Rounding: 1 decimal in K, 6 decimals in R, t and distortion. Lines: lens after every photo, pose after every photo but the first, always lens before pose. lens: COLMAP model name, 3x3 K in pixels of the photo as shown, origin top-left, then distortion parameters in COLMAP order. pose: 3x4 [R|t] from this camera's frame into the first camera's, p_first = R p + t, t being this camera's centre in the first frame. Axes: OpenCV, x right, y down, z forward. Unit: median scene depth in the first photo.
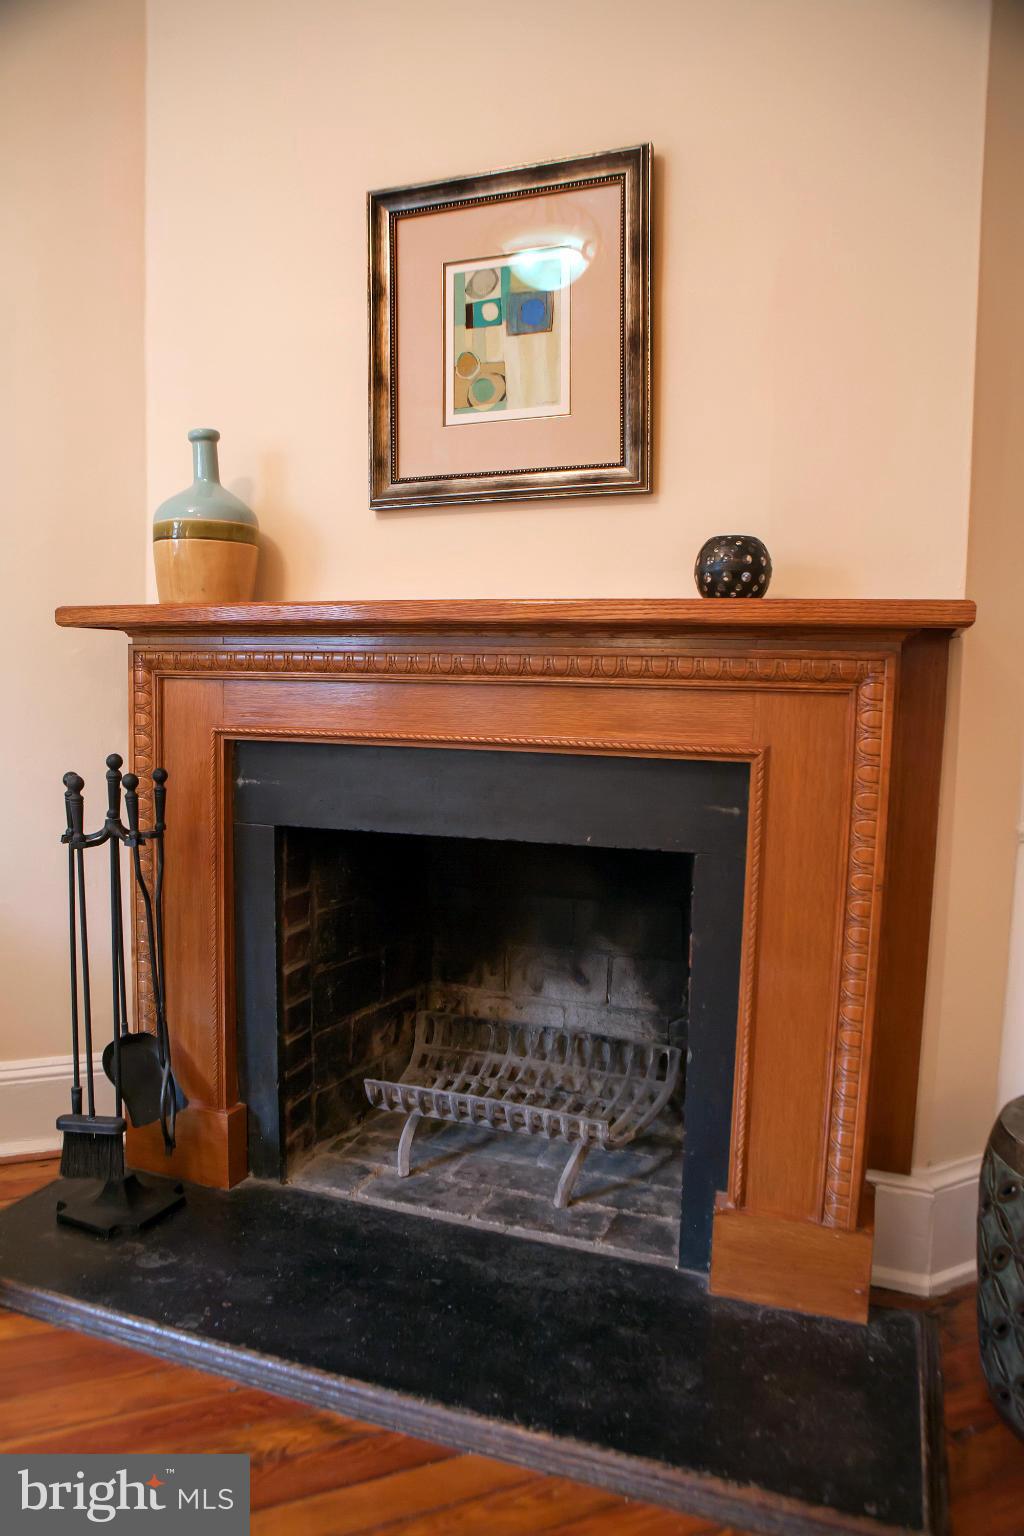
lens RADIAL K [[1049.5, 0, 512.7], [0, 1049.5, 783.7], [0, 0, 1]] dist [-0.092179, 0.061847]
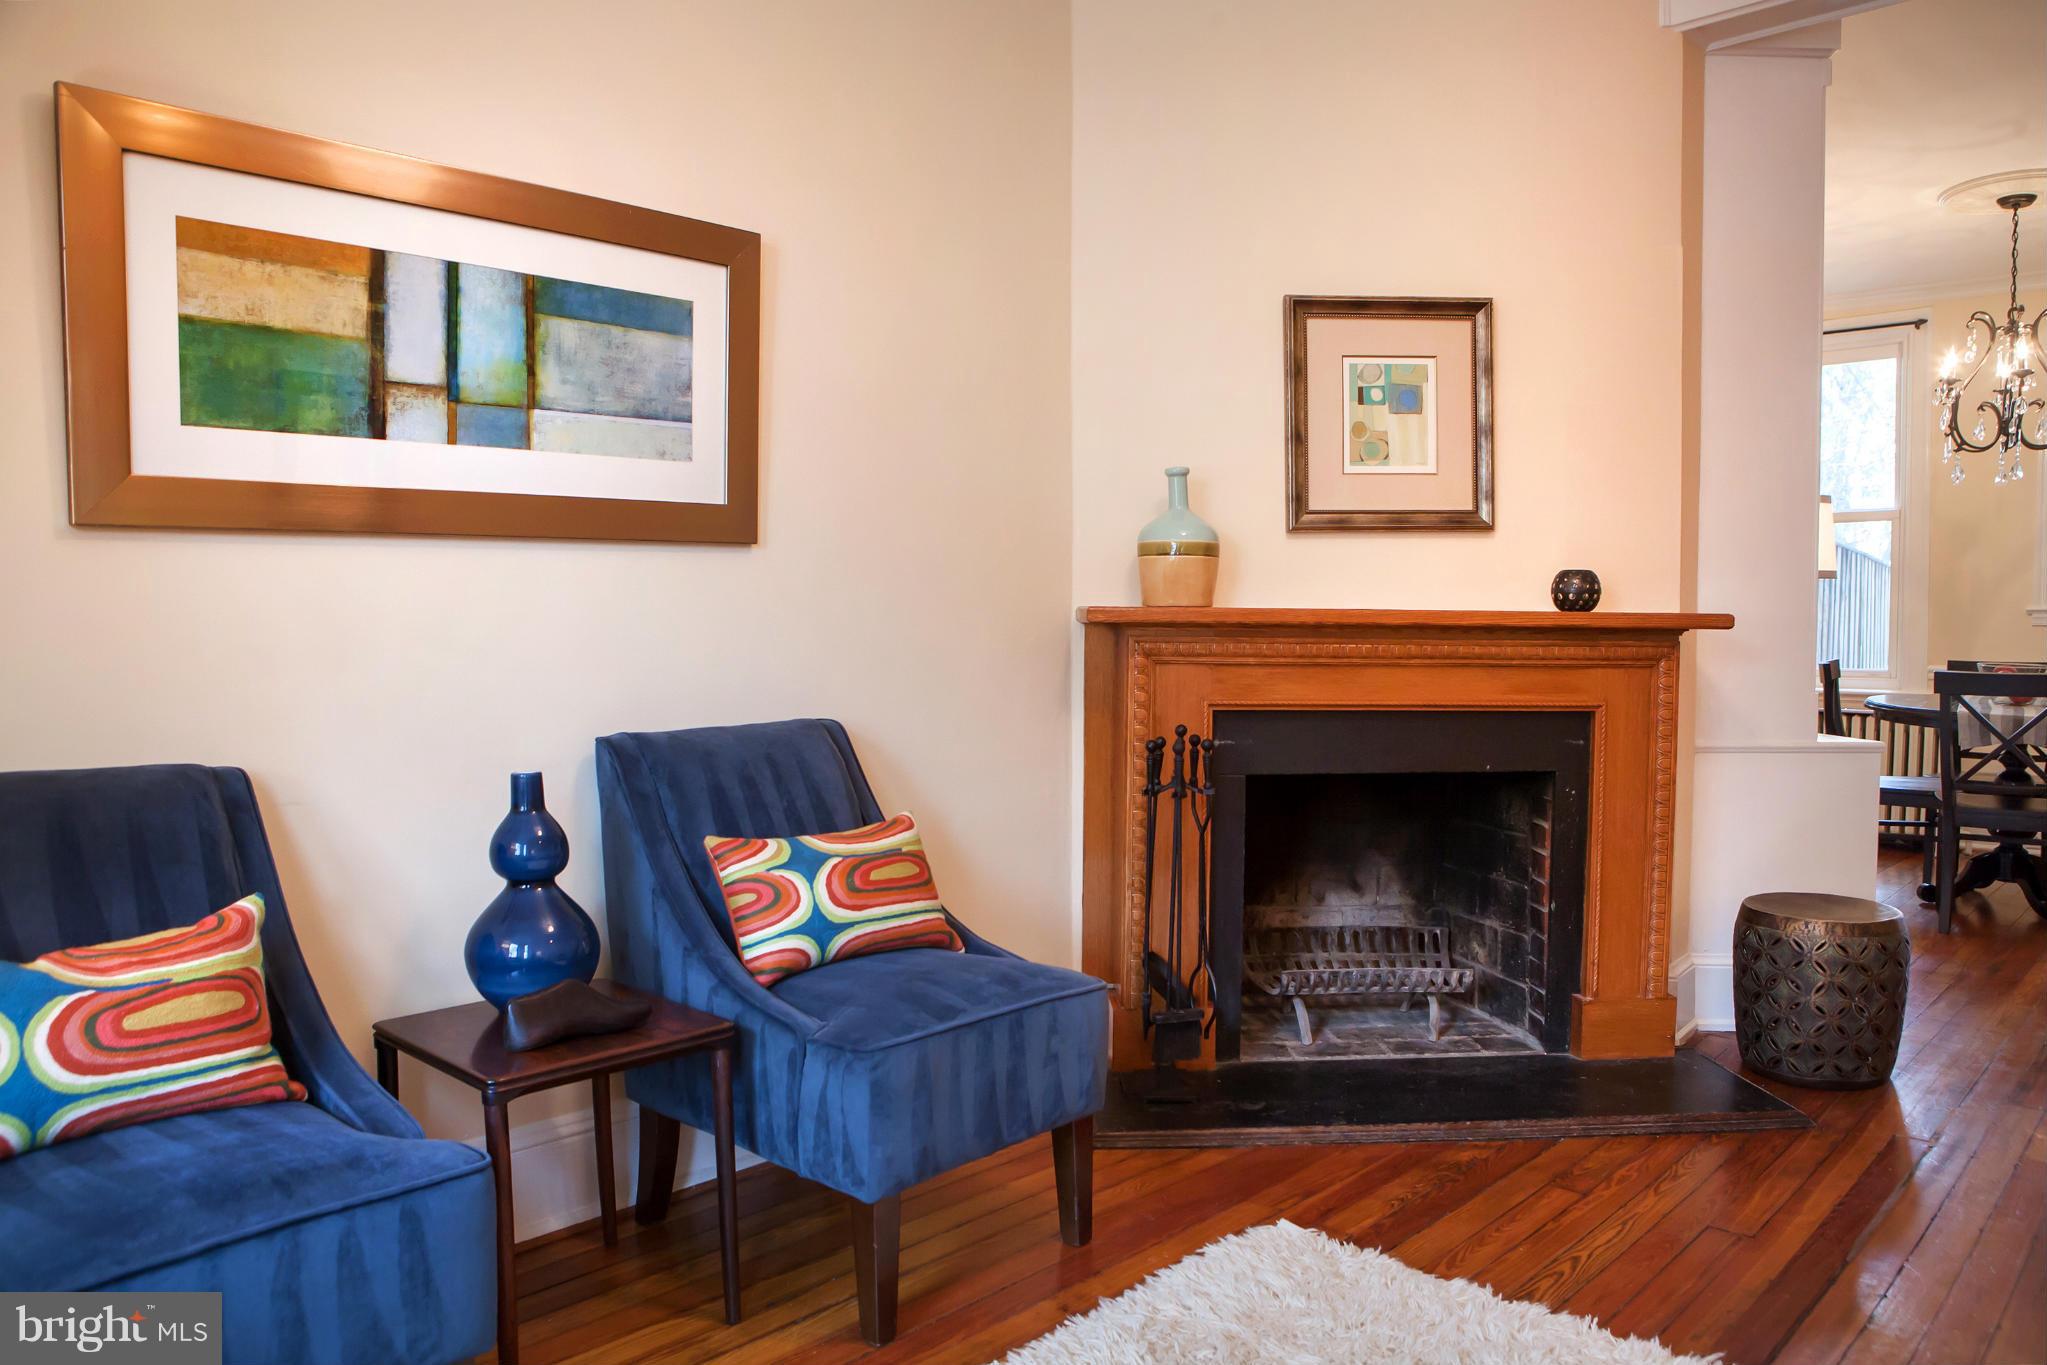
lens RADIAL K [[1398.6, 0, 1055.2], [0, 1398.6, 690.1], [0, 0, 1]] dist [-0.092179, 0.061847]
pose [[0.915731, -0.036277, 0.400150, -1.163878], [0.050386, 0.998422, -0.024792, -0.035857], [-0.398620, 0.042864, 0.916114, -0.512316]]
